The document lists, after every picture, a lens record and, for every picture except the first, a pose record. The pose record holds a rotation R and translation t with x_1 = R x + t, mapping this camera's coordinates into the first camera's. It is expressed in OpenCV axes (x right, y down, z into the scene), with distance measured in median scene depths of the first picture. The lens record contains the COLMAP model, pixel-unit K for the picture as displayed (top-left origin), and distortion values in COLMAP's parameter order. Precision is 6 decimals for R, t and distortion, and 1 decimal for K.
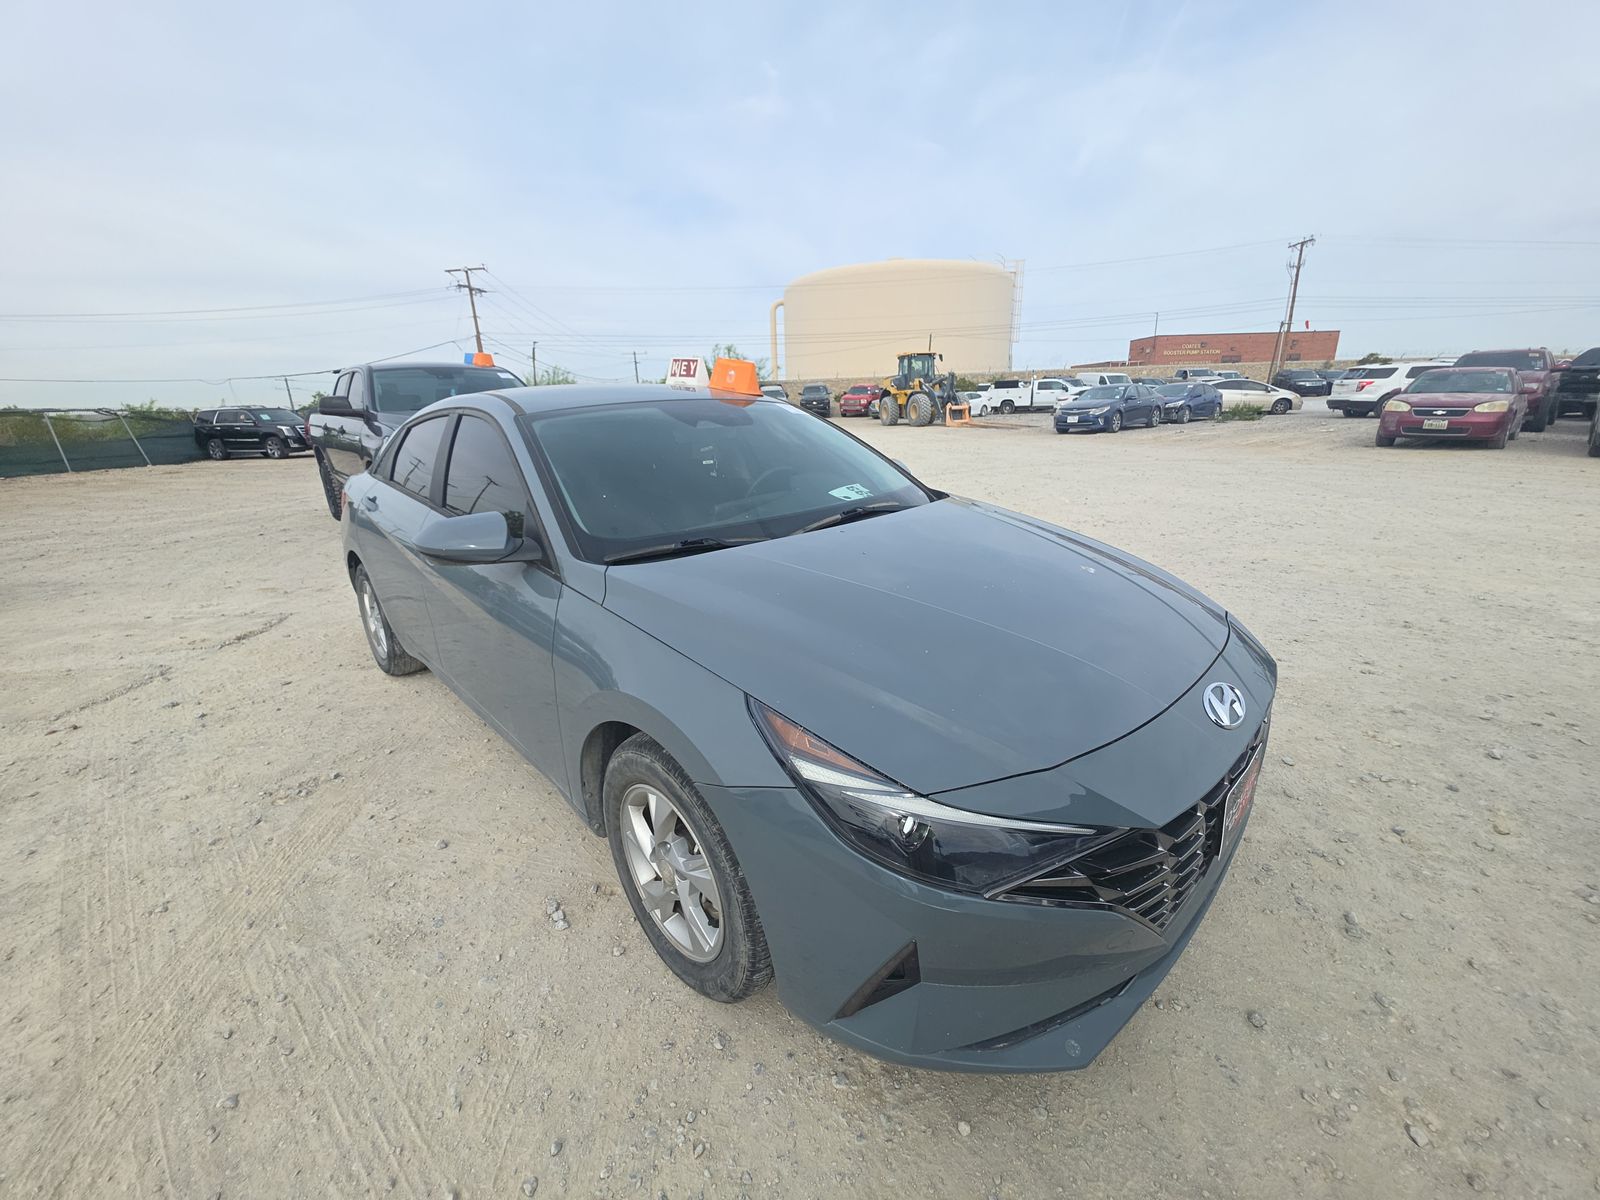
lens RADIAL K [[636.1, 0, 798.2], [0, 636.1, 588.4], [0, 0, 1]] dist [0.013339, -0.008867]
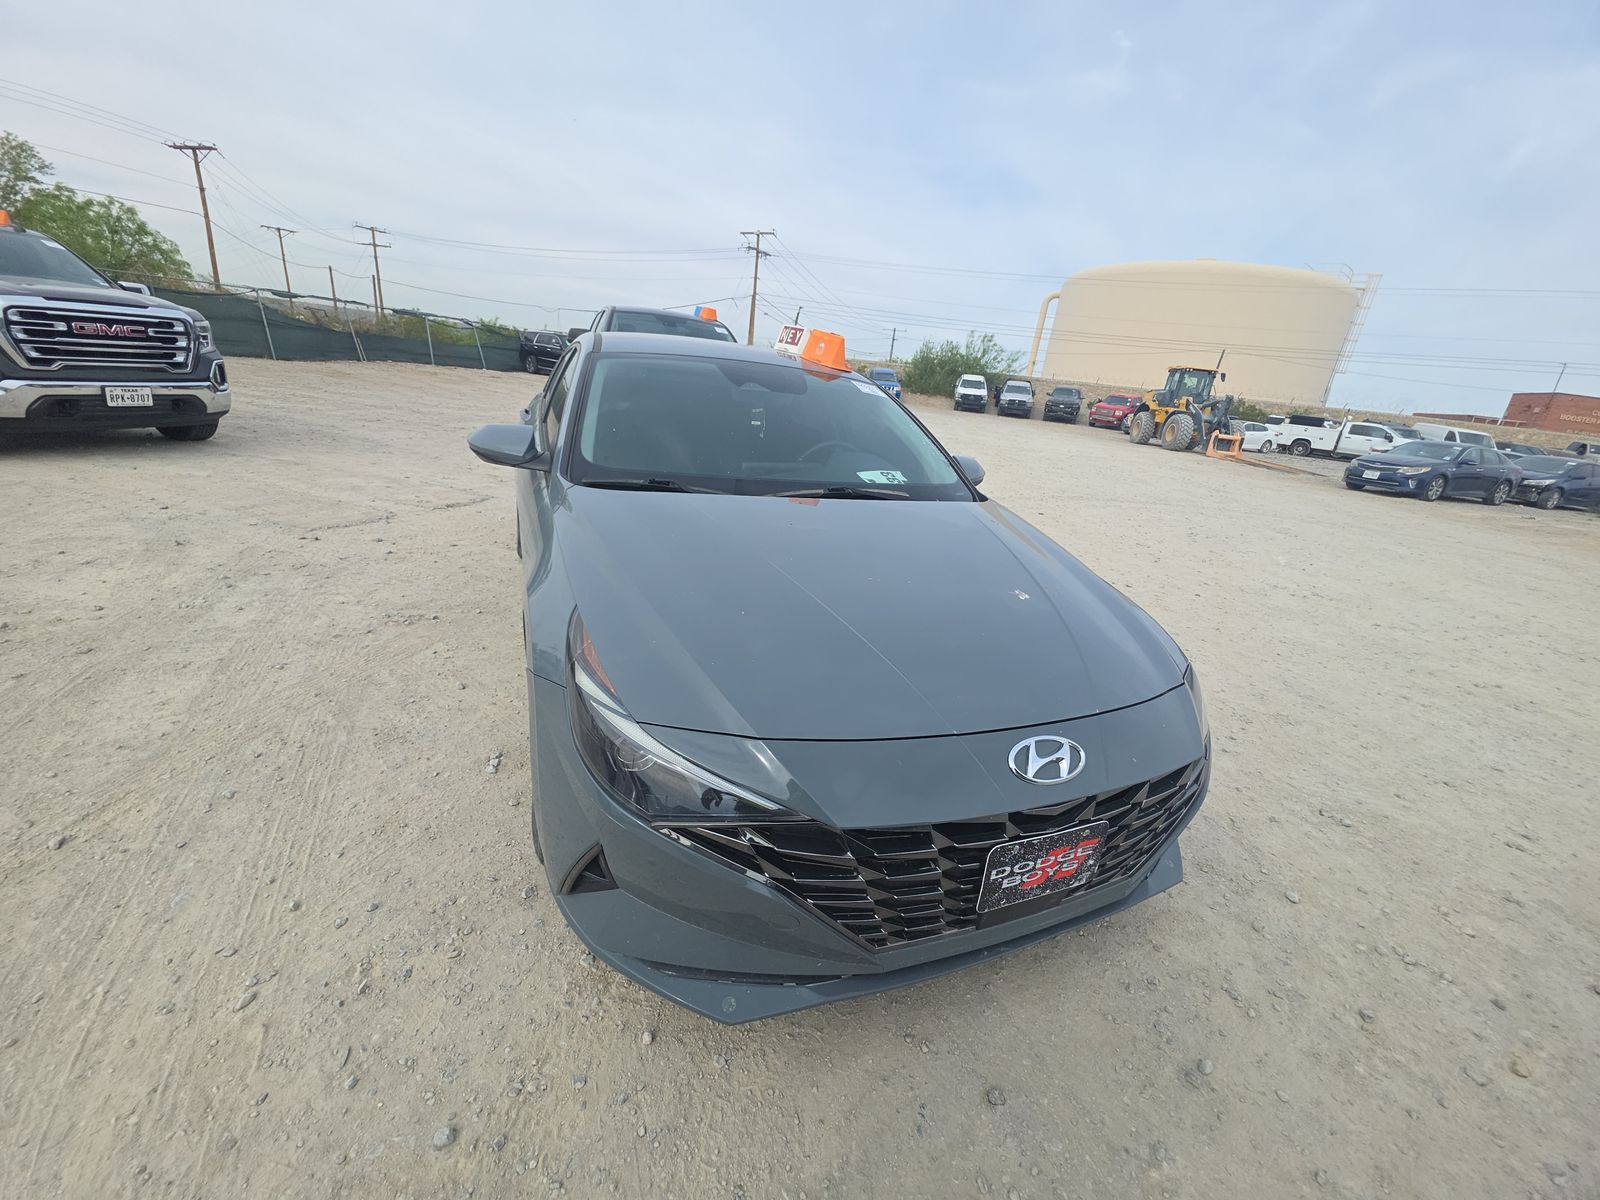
lens RADIAL K [[636.1, 0, 801.1], [0, 636.1, 588.2], [0, 0, 1]] dist [0.013339, -0.008867]
pose [[0.922073, 0.245682, -0.299036, 0.285312], [-0.237995, 0.969255, 0.062468, -0.013724], [0.305189, 0.013568, 0.952195, 0.013768]]
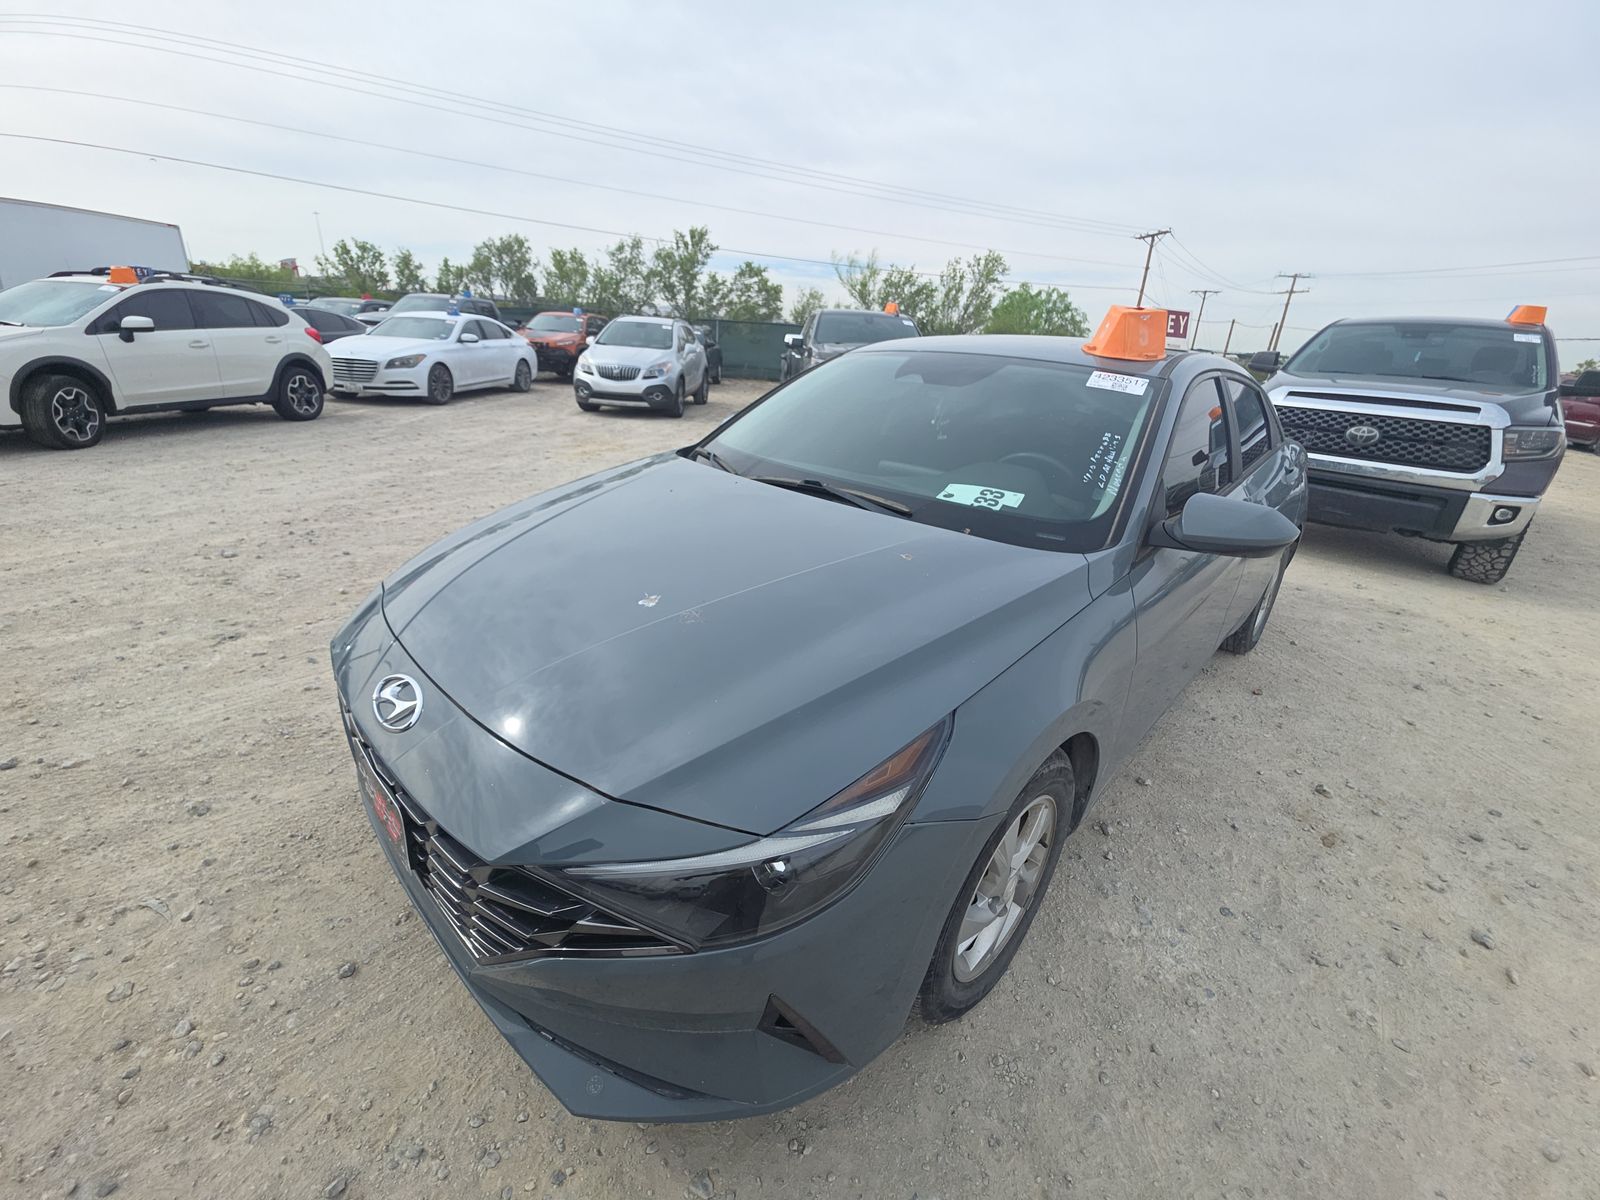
lens RADIAL K [[636.1, 0, 801.1], [0, 636.1, 592.0], [0, 0, 1]] dist [0.013339, -0.008867]
pose [[0.018469, 0.399013, -0.916759, 0.731575], [-0.339734, 0.864864, 0.369582, -0.238213], [0.940340, 0.304628, 0.151531, 0.689695]]
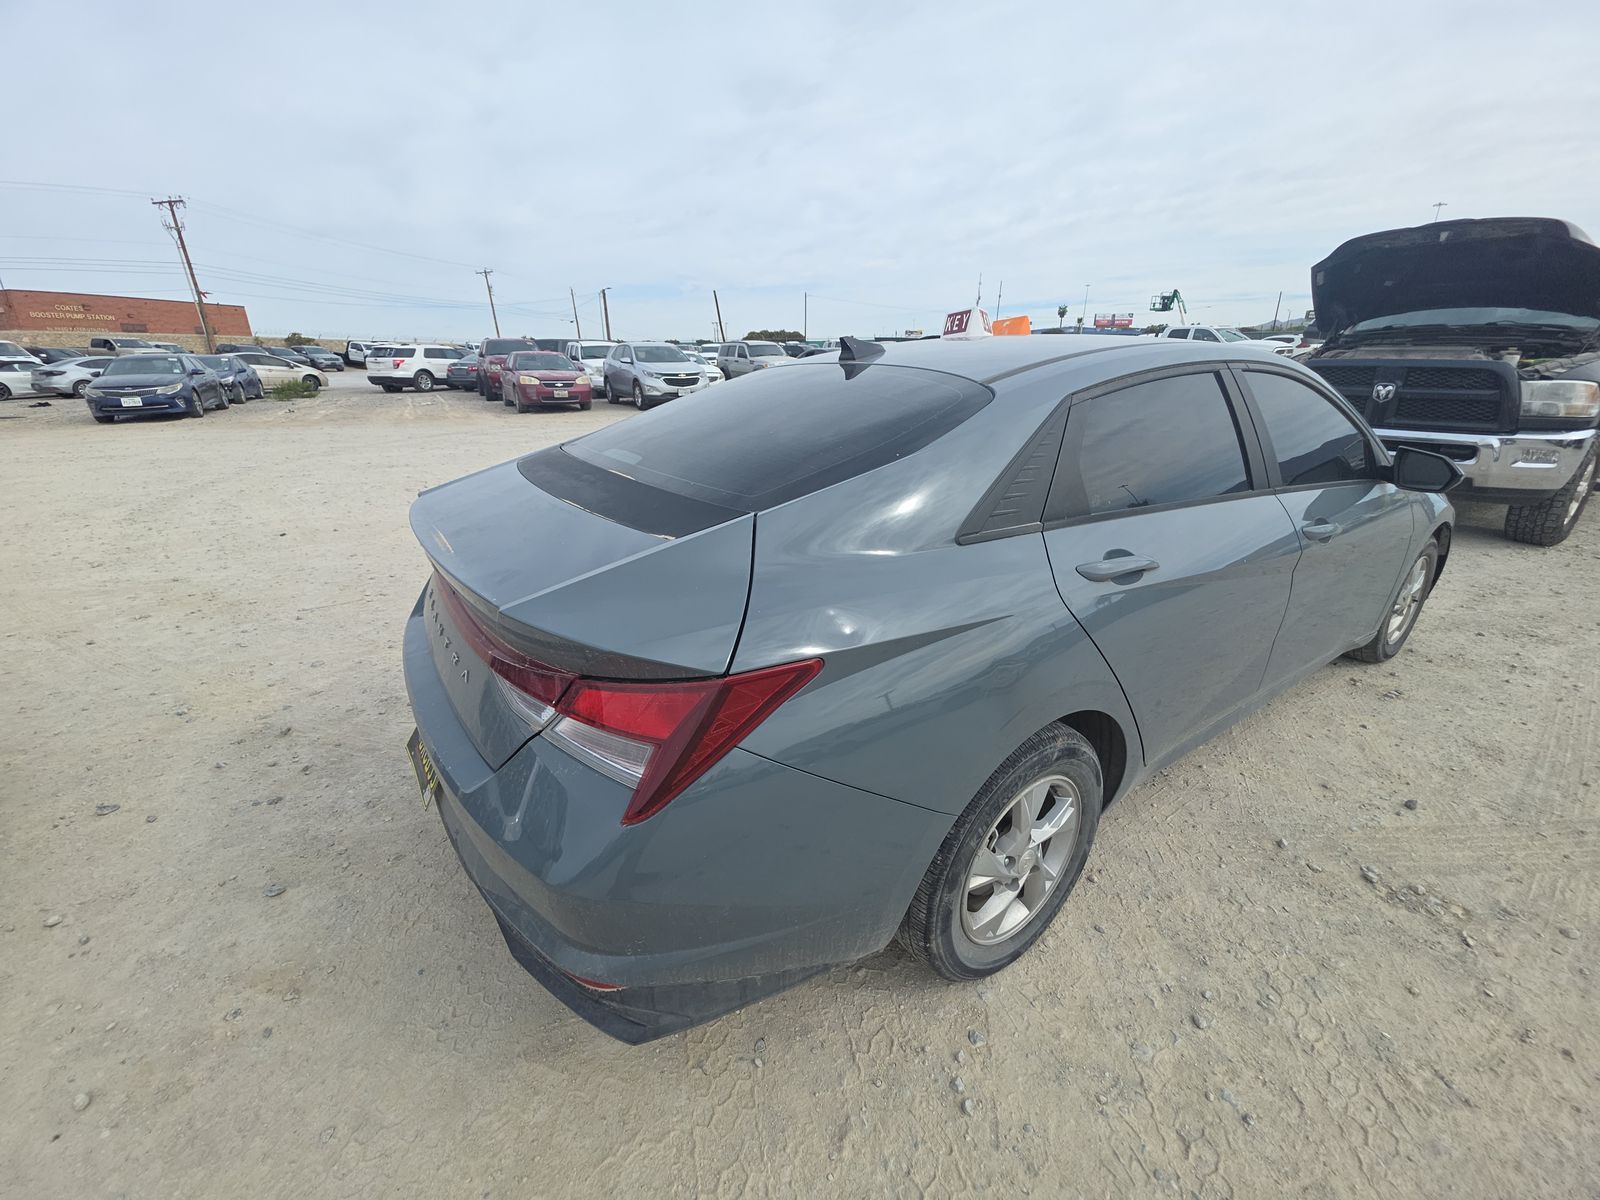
lens RADIAL K [[636.1, 0, 796.8], [0, 636.1, 589.9], [0, 0, 1]] dist [0.013339, -0.008867]
pose [[0.173383, -0.308655, 0.935238, -1.296833], [0.277734, 0.926402, 0.254250, -0.338087], [-0.944882, 0.215665, 0.246347, 1.253860]]
